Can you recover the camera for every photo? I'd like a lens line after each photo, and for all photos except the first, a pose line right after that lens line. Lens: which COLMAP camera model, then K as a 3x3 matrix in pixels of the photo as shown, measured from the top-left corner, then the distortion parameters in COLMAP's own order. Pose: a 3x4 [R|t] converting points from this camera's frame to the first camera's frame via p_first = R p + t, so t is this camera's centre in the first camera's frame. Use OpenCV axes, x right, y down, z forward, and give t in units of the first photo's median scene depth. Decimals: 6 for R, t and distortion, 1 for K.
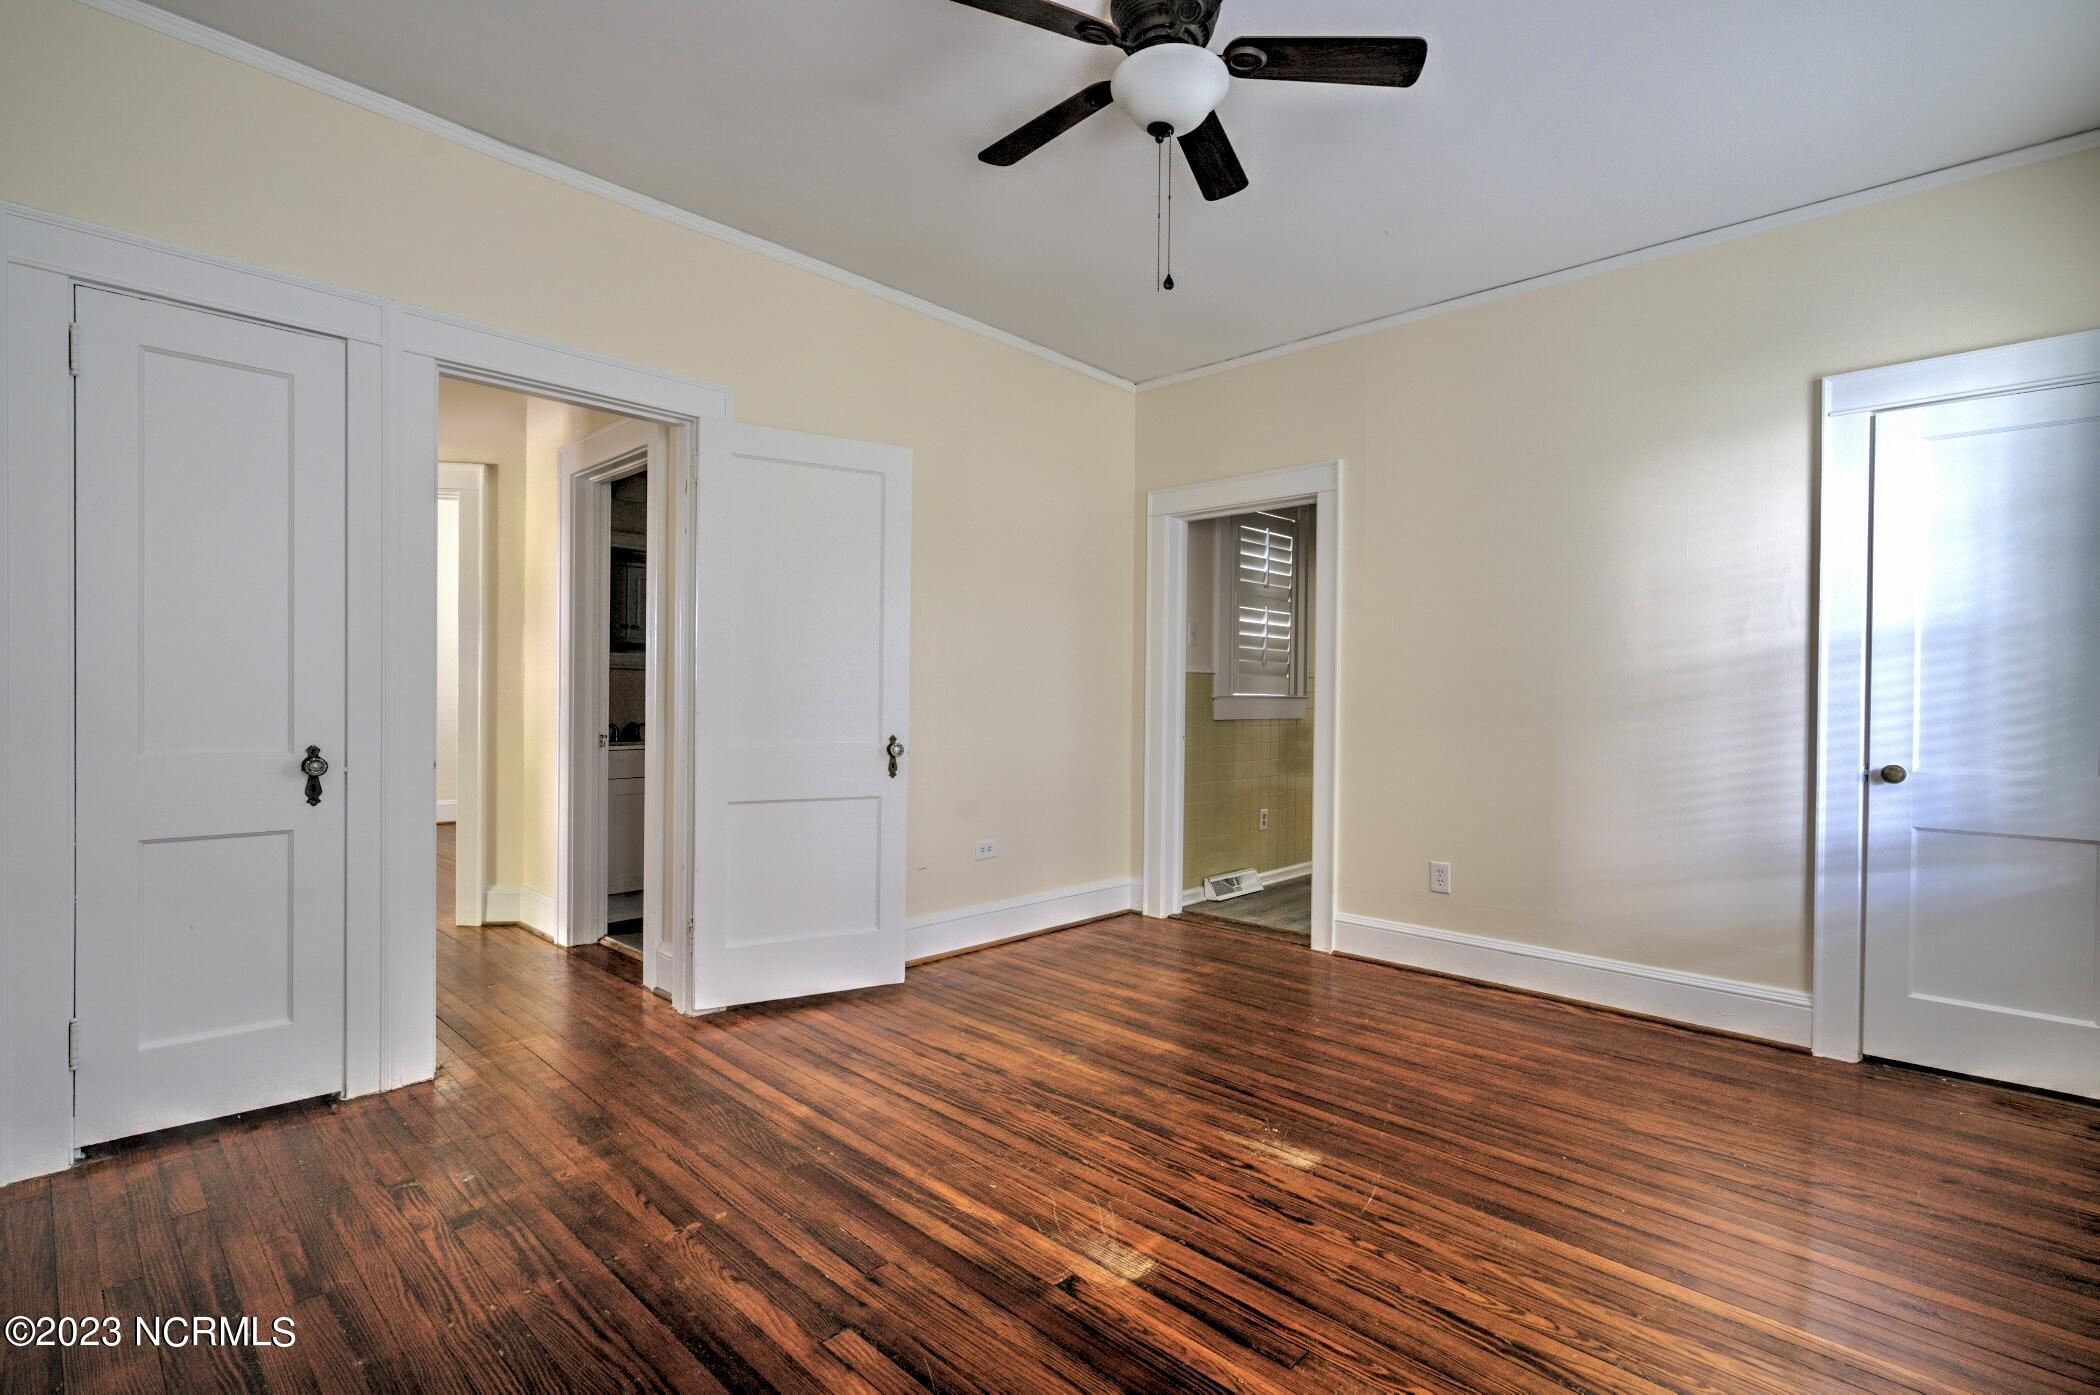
lens RADIAL K [[965.1, 0, 1066.5], [0, 965.1, 701.4], [0, 0, 1]] dist [-0.007647, 0.003213]
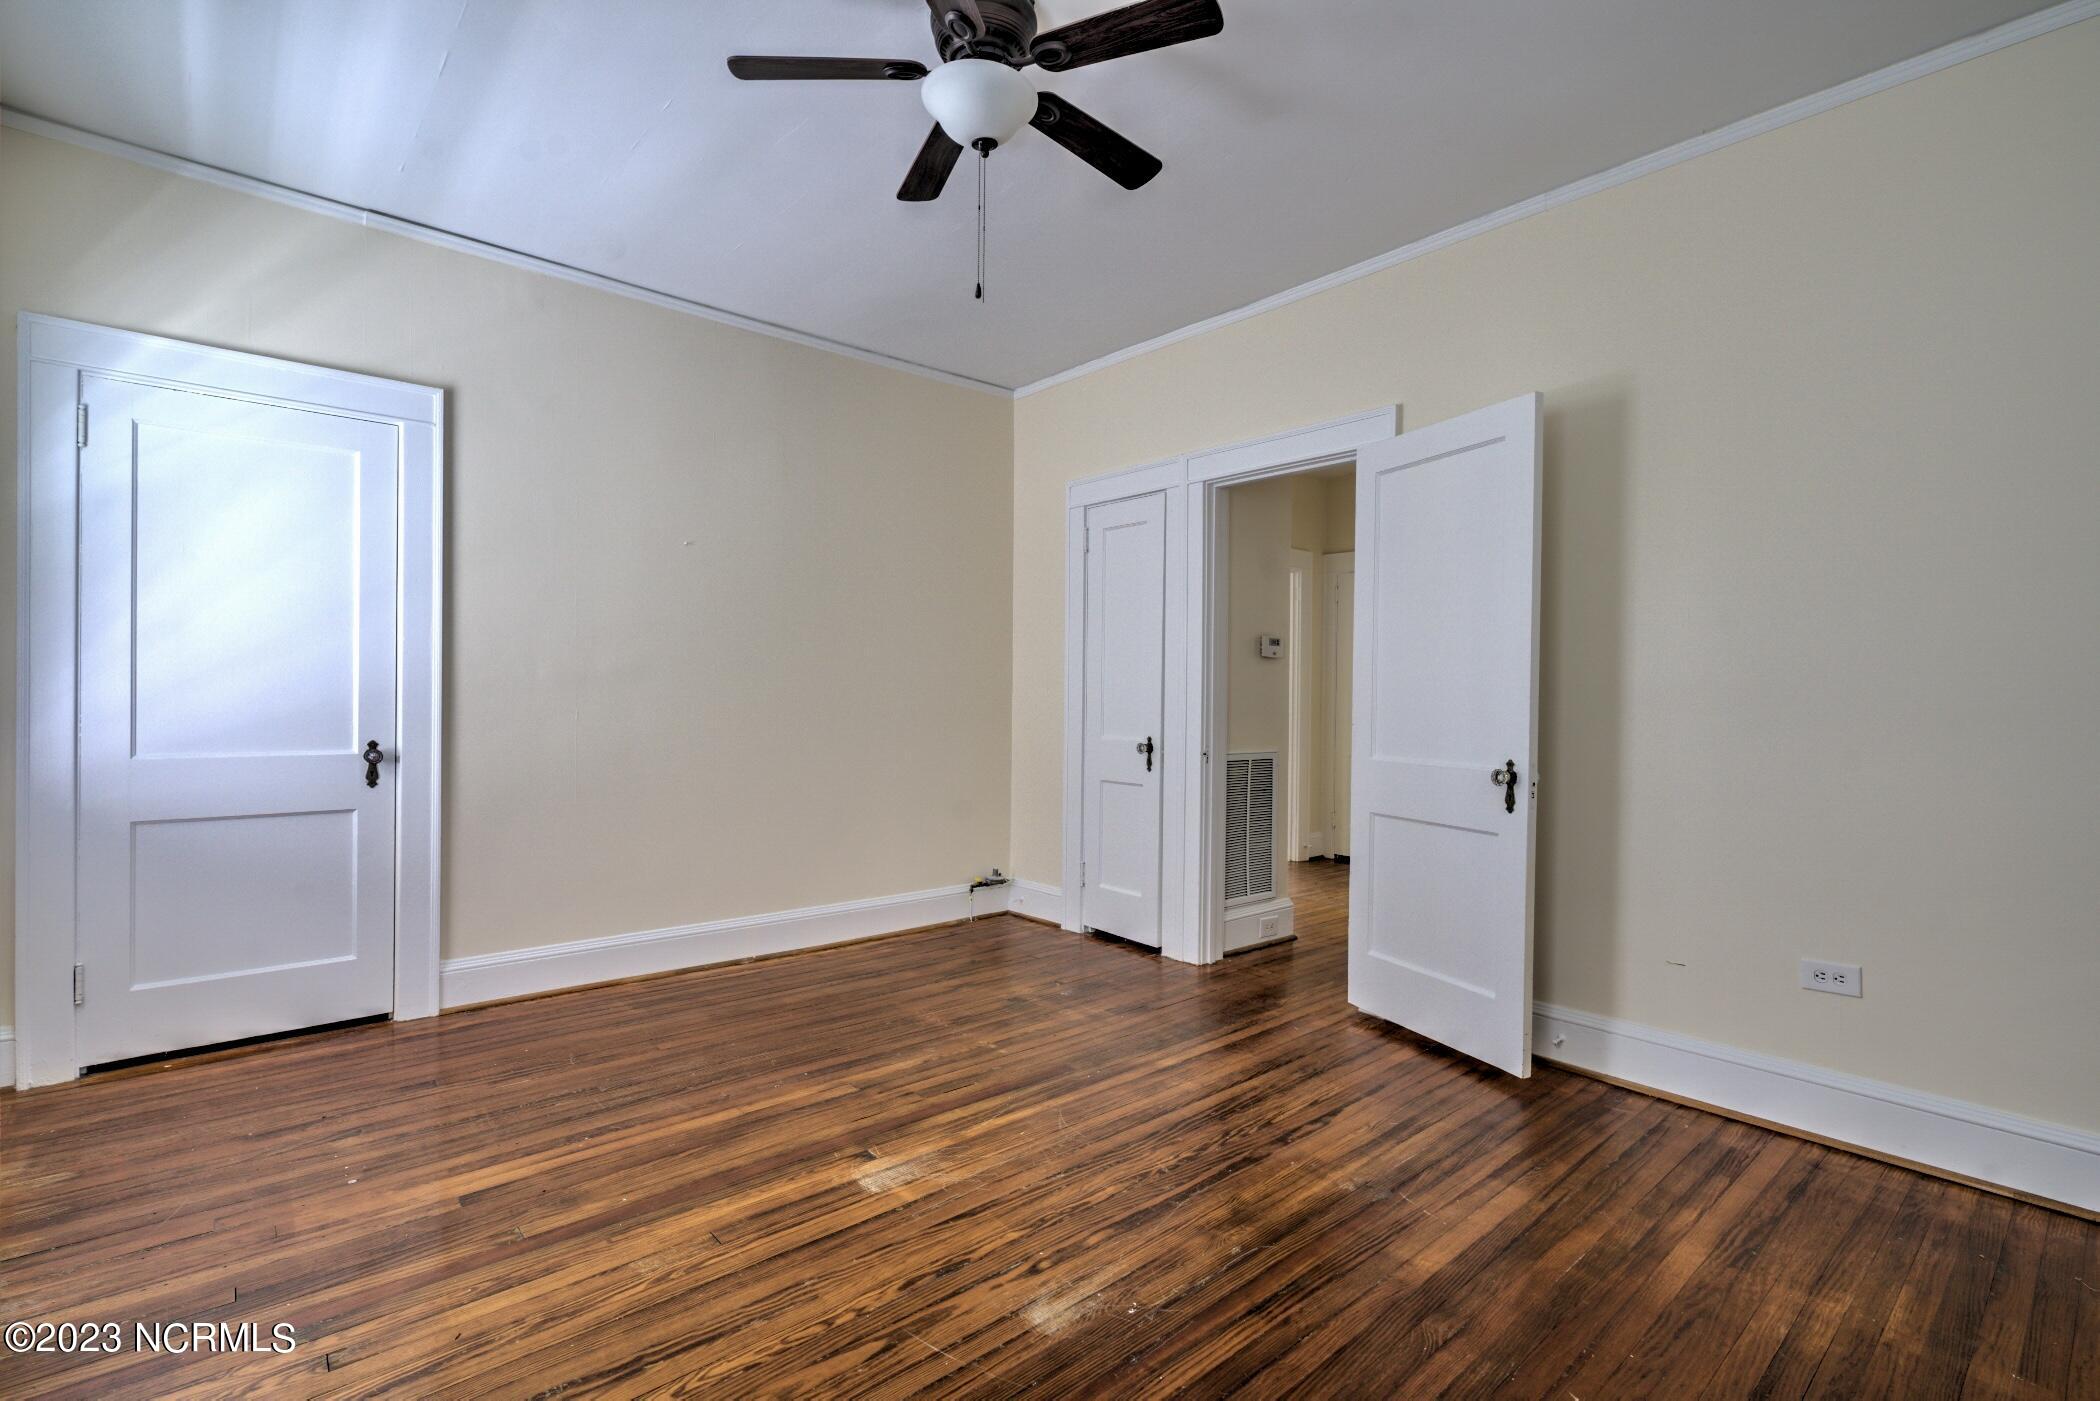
lens RADIAL K [[965.1, 0, 1049.2], [0, 965.1, 700.2], [0, 0, 1]] dist [-0.007647, 0.003213]
pose [[-0.093311, -0.011126, -0.995575, 0.819105], [-0.021807, 0.999721, -0.009128, 0.002353], [0.995398, 0.020858, -0.093527, 0.873368]]
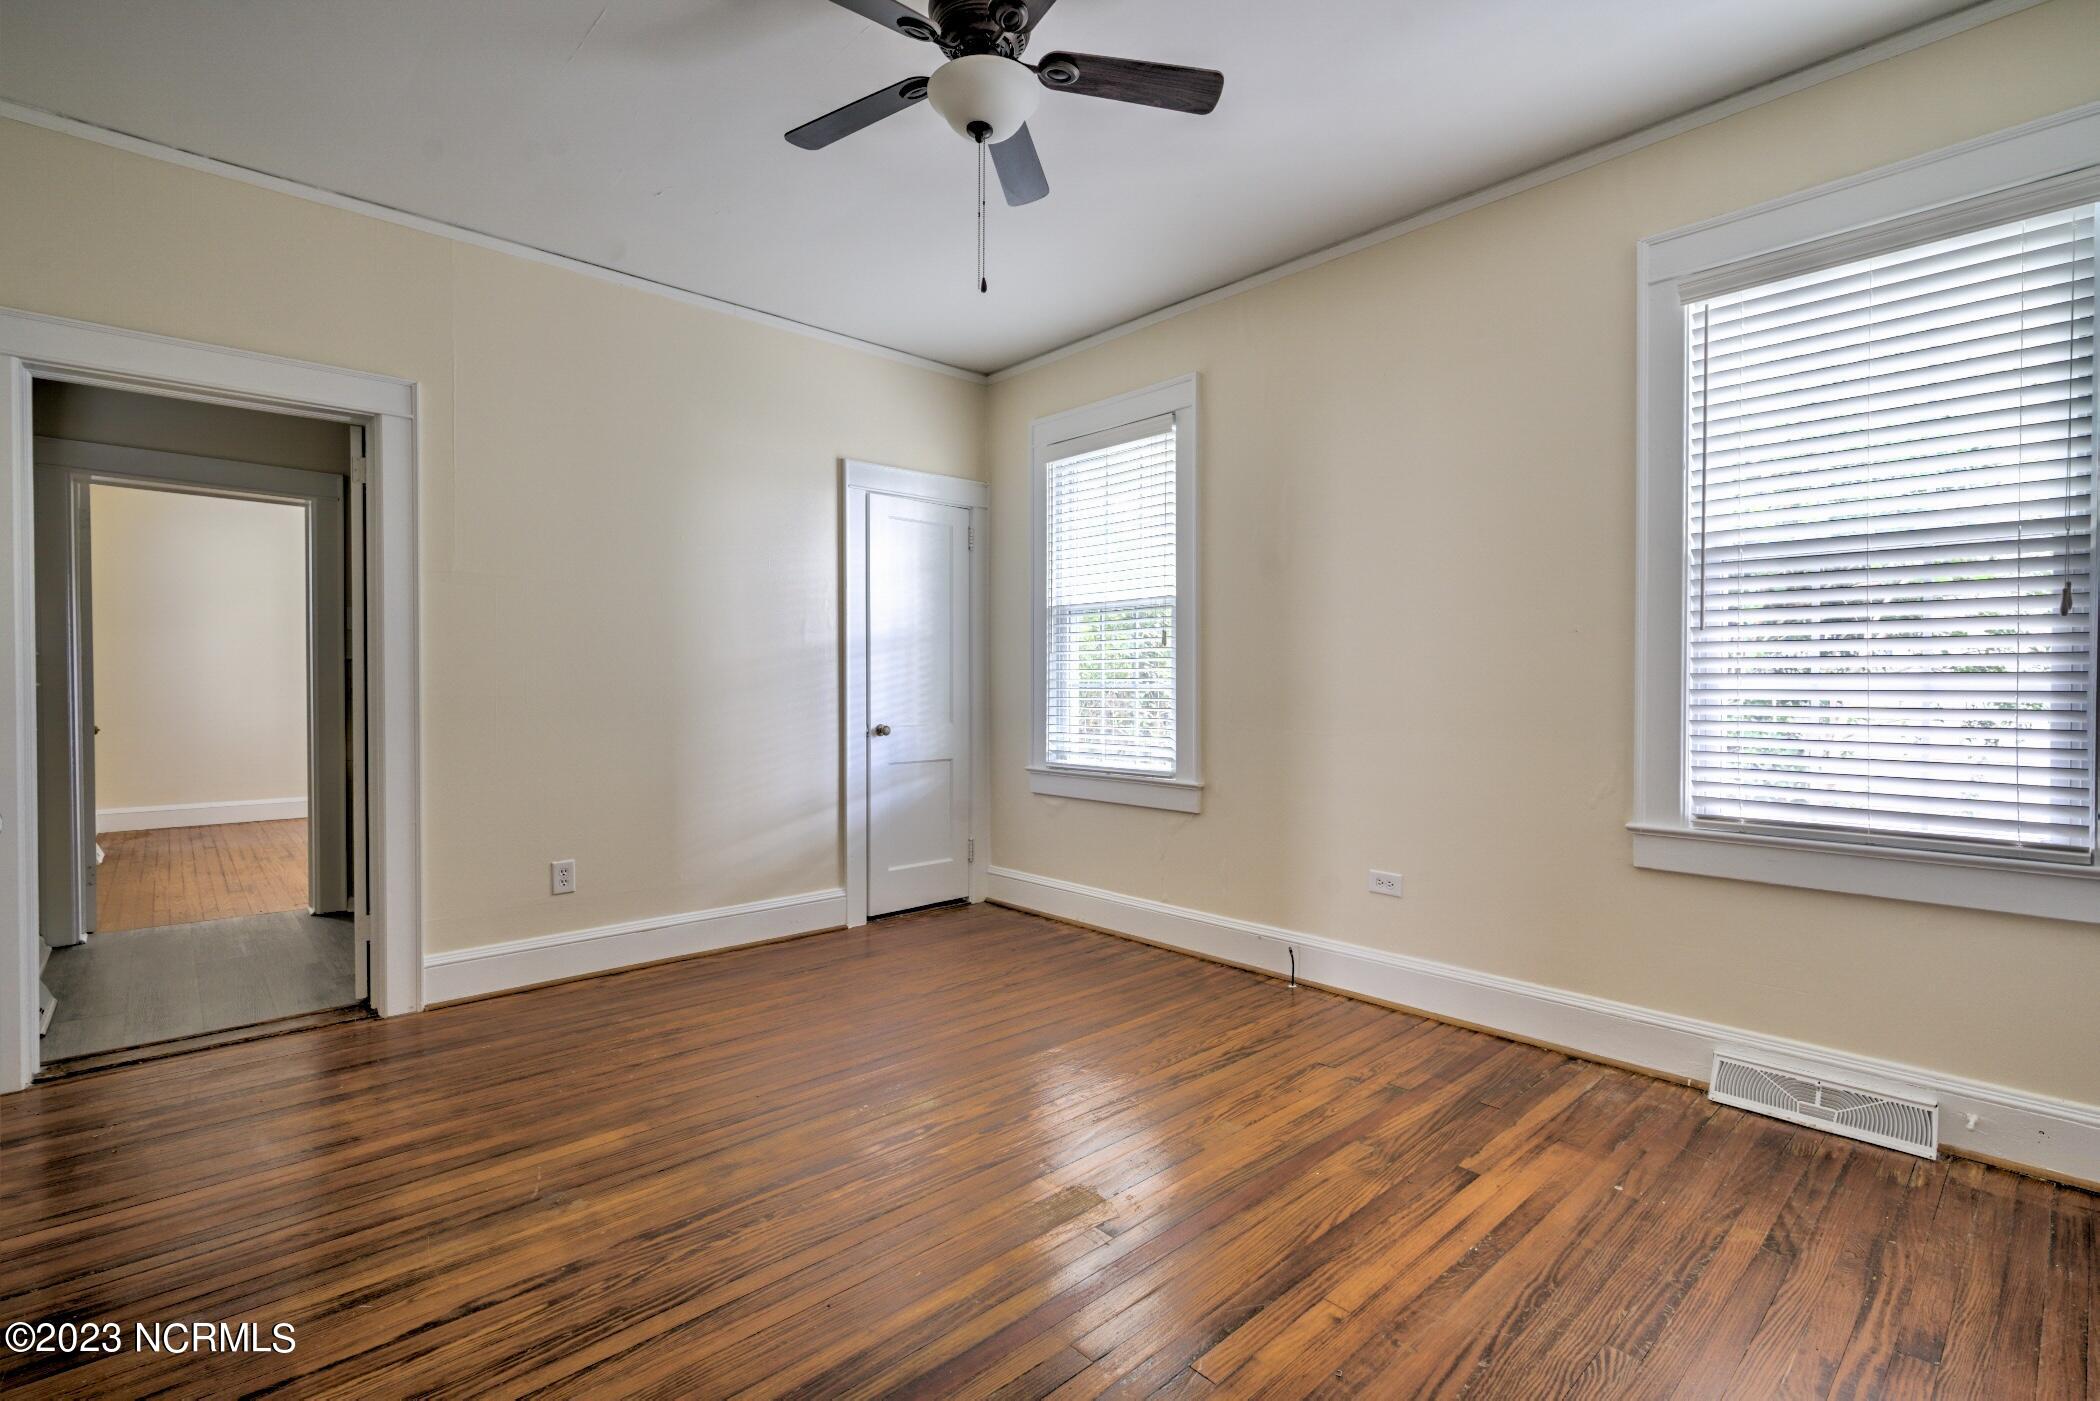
lens RADIAL K [[965.1, 0, 1048.4], [0, 965.1, 697.0], [0, 0, 1]] dist [-0.007647, 0.003213]
pose [[0.073452, -0.024853, 0.996989, -0.688460], [0.009647, 0.999660, 0.024209, -0.012817], [-0.997252, 0.007840, 0.073667, 0.636803]]
